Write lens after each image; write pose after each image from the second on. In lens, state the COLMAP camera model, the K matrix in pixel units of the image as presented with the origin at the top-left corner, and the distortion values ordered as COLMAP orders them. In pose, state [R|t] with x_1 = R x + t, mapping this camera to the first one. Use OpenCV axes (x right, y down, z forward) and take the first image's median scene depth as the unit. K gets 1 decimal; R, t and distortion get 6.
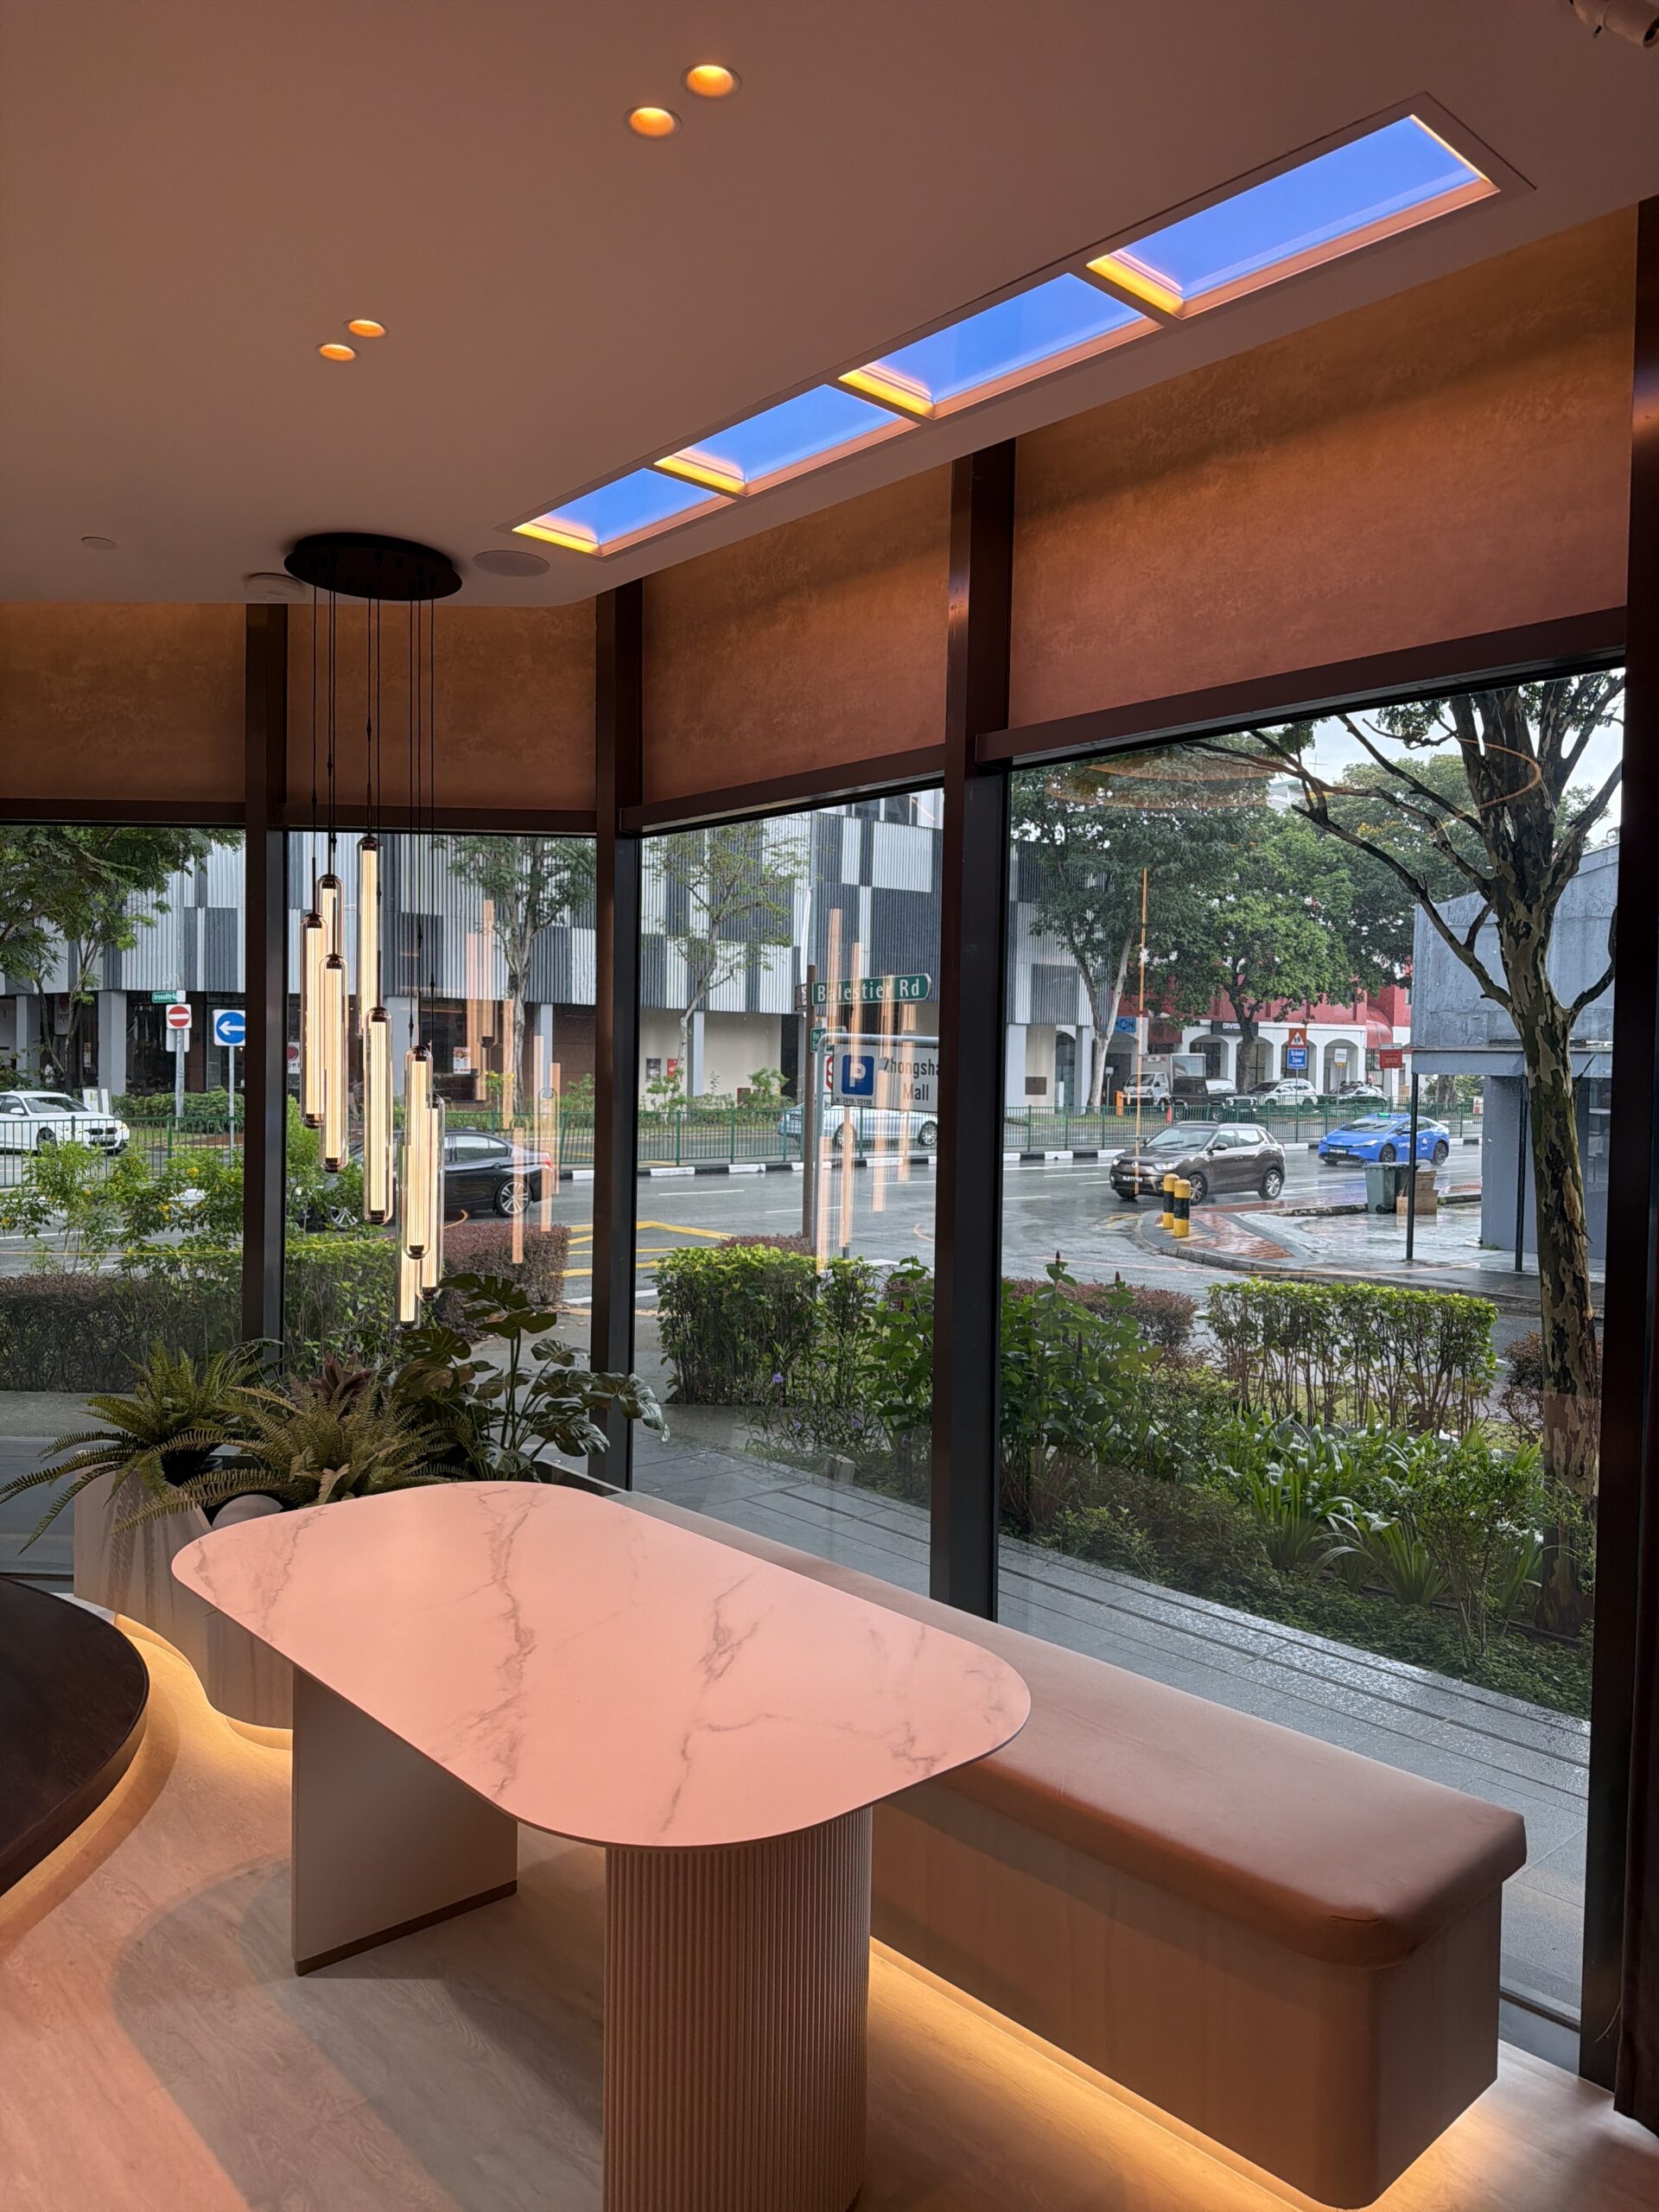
lens RADIAL K [[1566.2, 0, 827.0], [0, 1566.2, 1113.2], [0, 0, 1]] dist [0.005344, -0.001392]
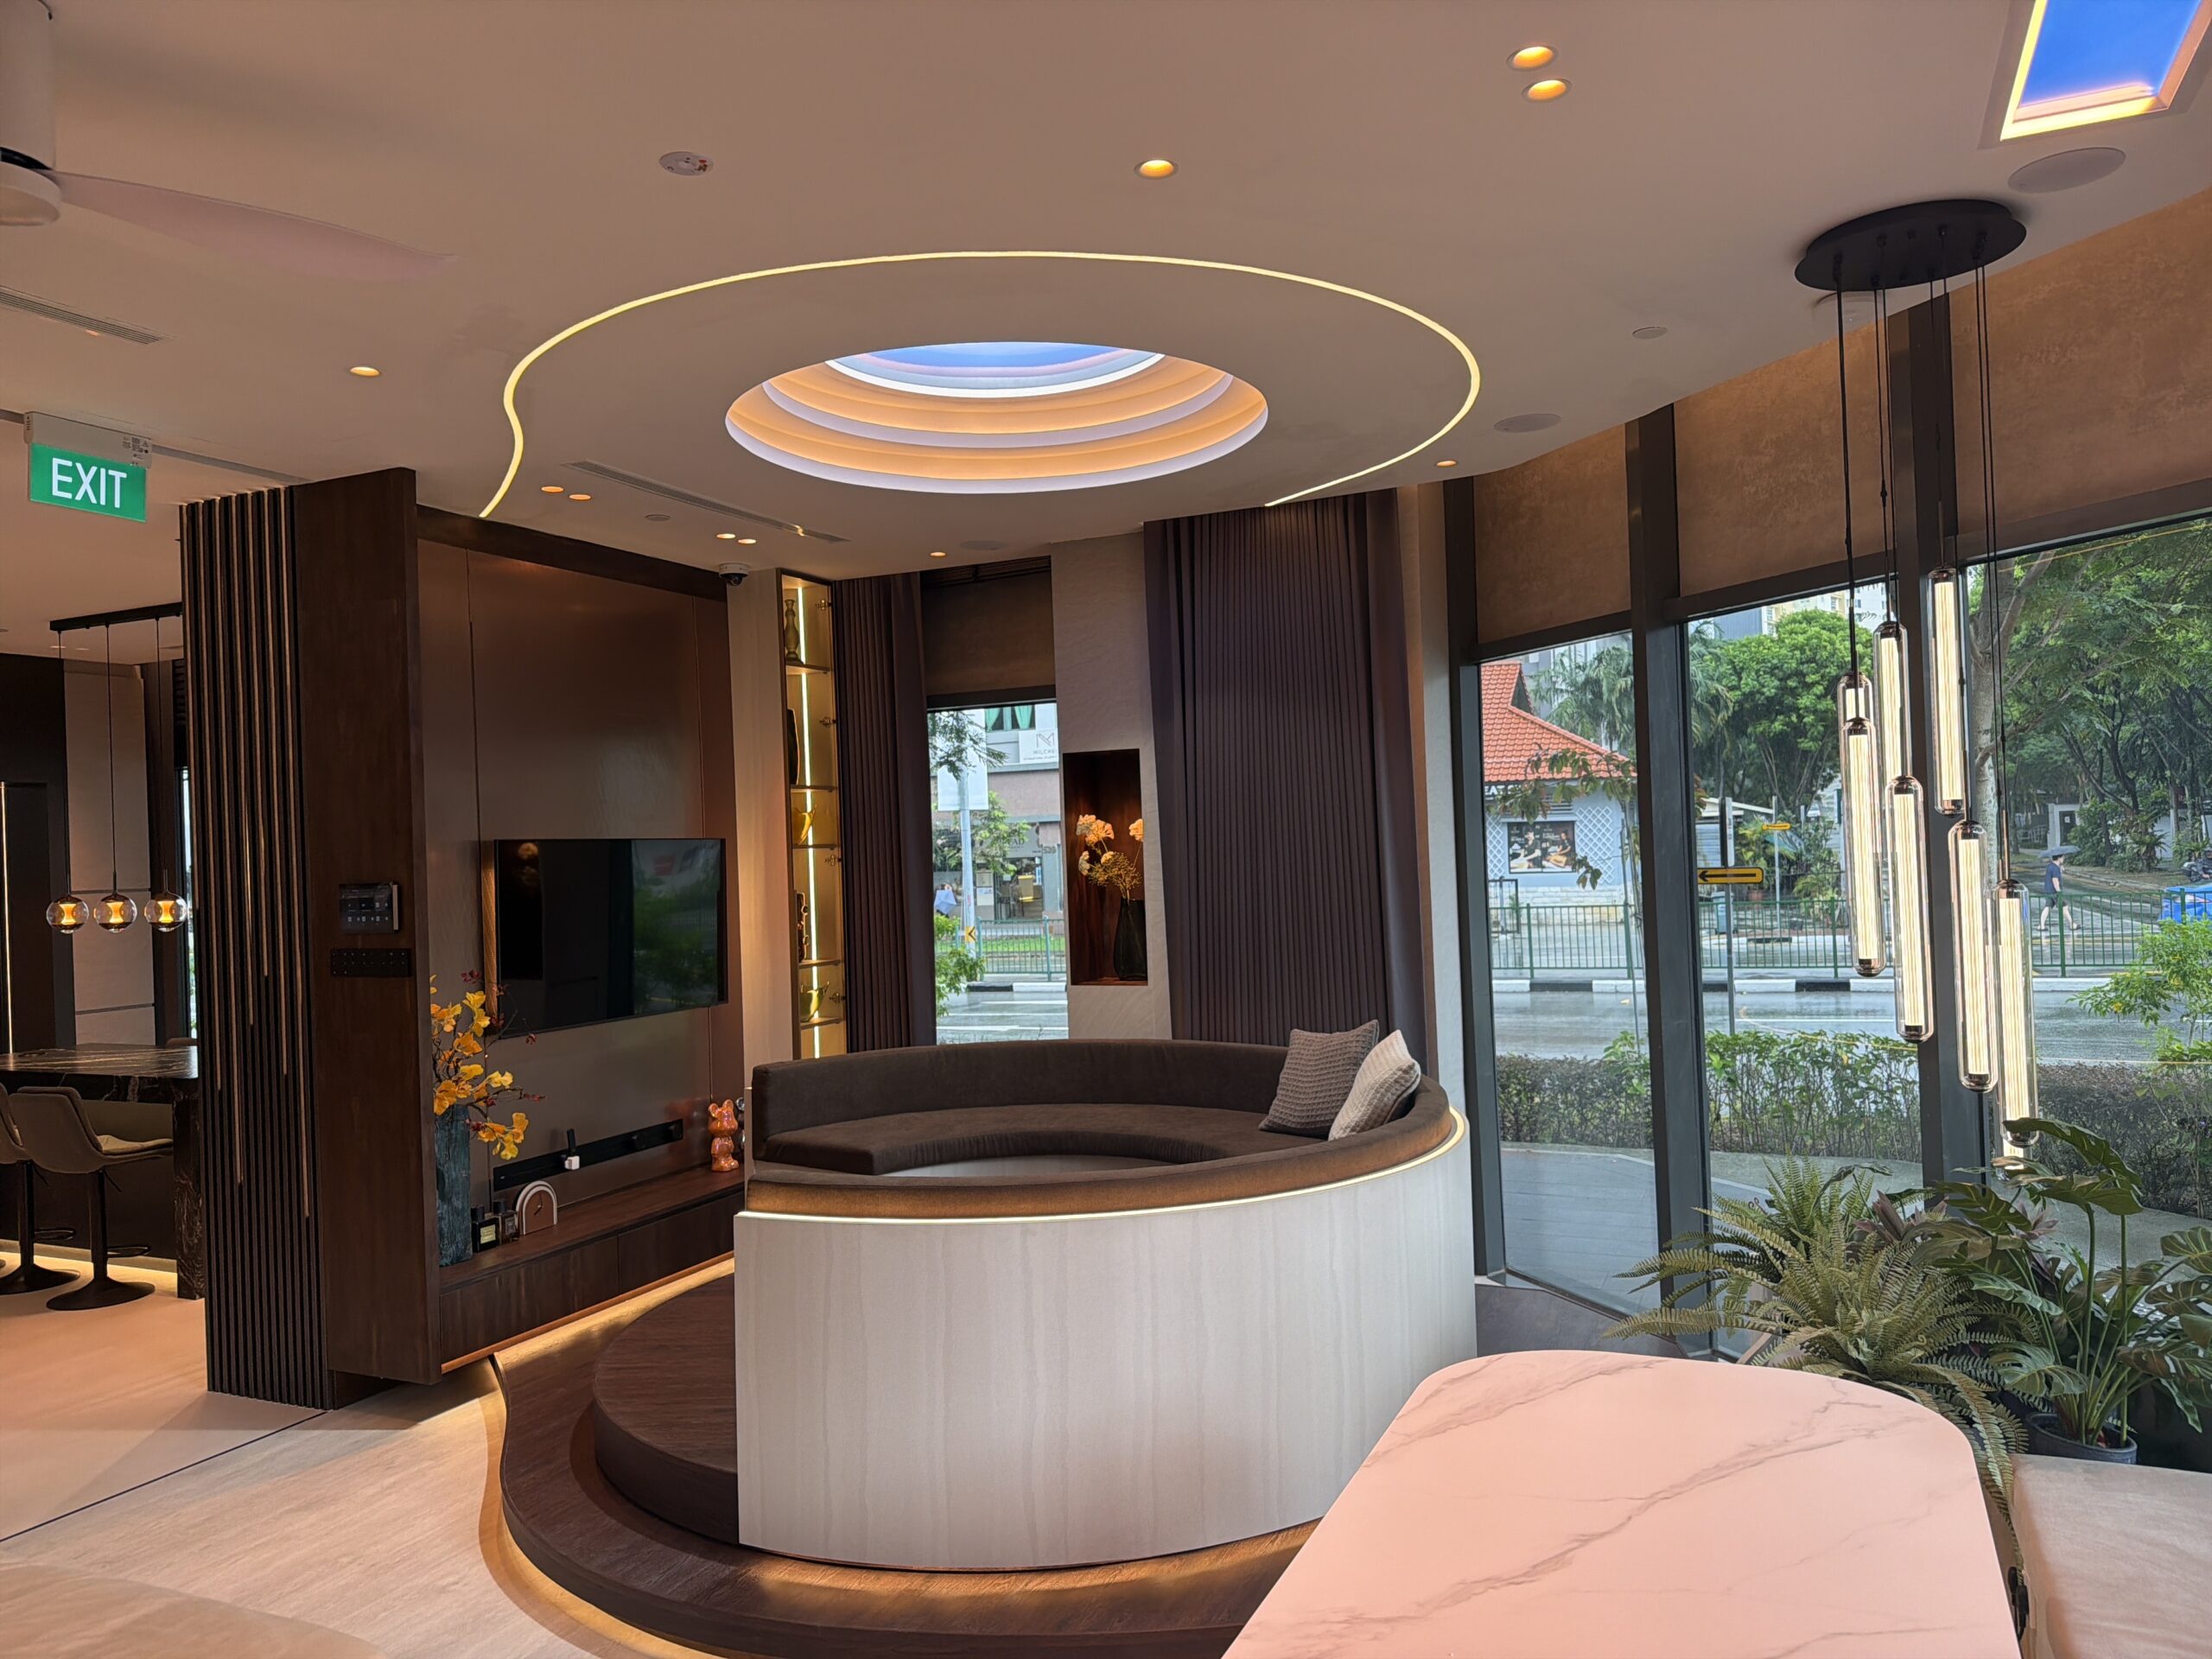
lens RADIAL K [[1566.2, 0, 1102.5], [0, 1566.2, 827.9], [0, 0, 1]] dist [0.005344, -0.001392]
pose [[0.383760, -0.043220, -0.922421, 0.309784], [0.013088, 0.999058, -0.041366, -0.012395], [0.923340, 0.003801, 0.383964, 0.297820]]
